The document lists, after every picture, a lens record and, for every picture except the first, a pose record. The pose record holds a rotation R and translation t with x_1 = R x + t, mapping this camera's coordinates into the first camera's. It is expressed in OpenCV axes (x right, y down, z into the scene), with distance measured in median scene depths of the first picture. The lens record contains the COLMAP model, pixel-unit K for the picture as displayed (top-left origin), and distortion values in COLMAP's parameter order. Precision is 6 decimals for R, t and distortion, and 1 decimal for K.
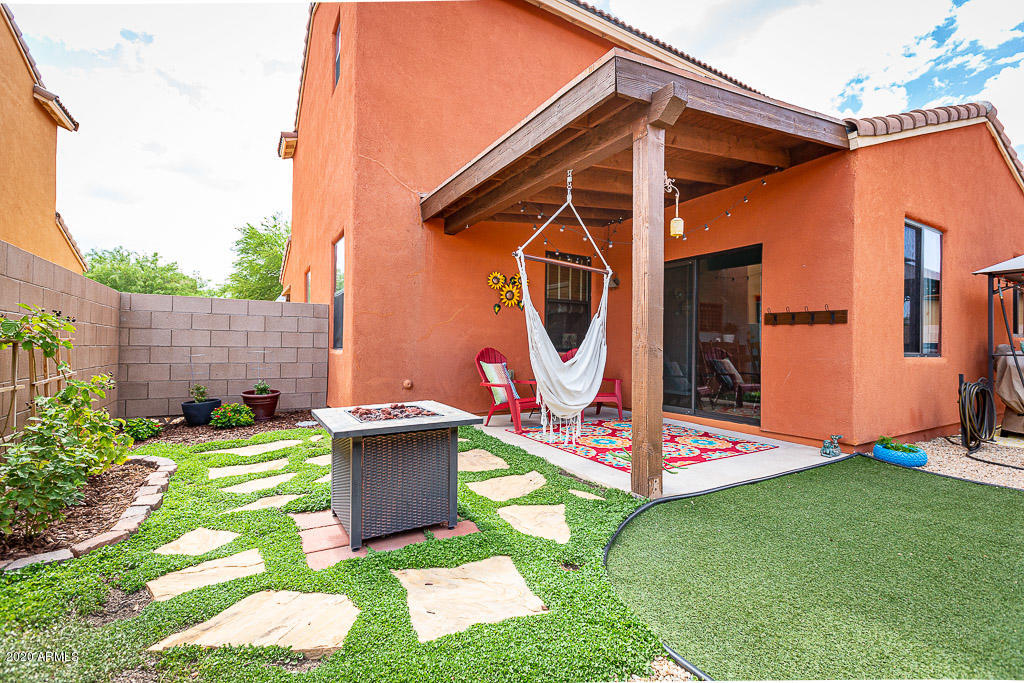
lens RADIAL K [[453.1, 0, 512.0], [0, 453.1, 341.5], [0, 0, 1]] dist [0.000633, -0.000124]
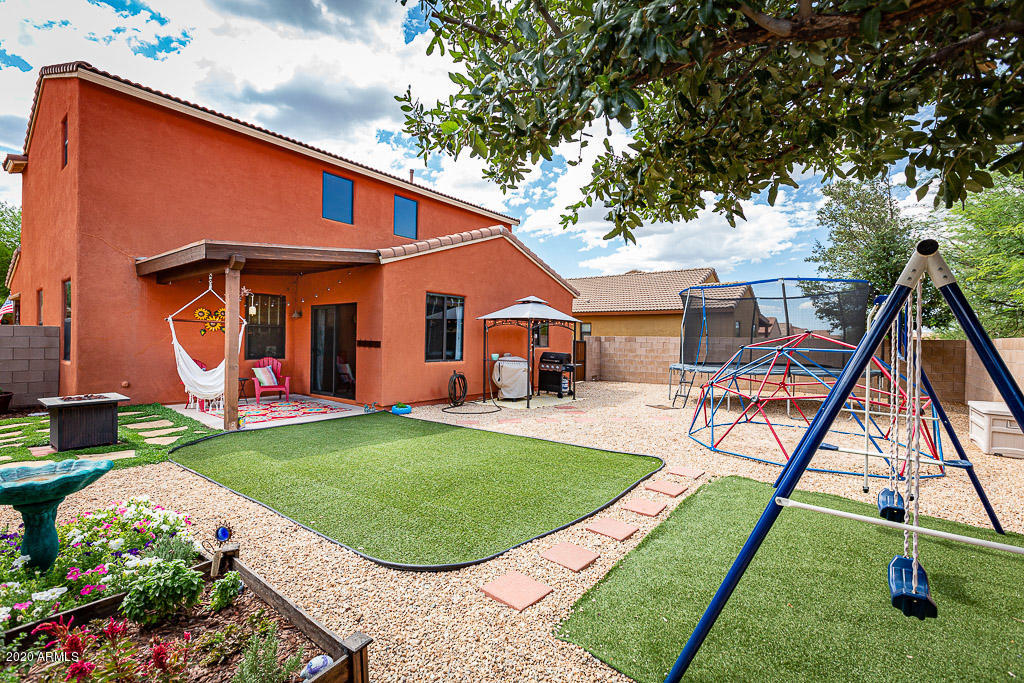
lens RADIAL K [[453.1, 0, 512.0], [0, 453.1, 341.5], [0, 0, 1]] dist [0.000633, -0.000124]
pose [[0.931585, 0.000495, 0.363524, 0.440756], [-0.007273, 0.999824, 0.017276, -0.087517], [-0.363452, -0.018738, 0.931425, -0.914692]]
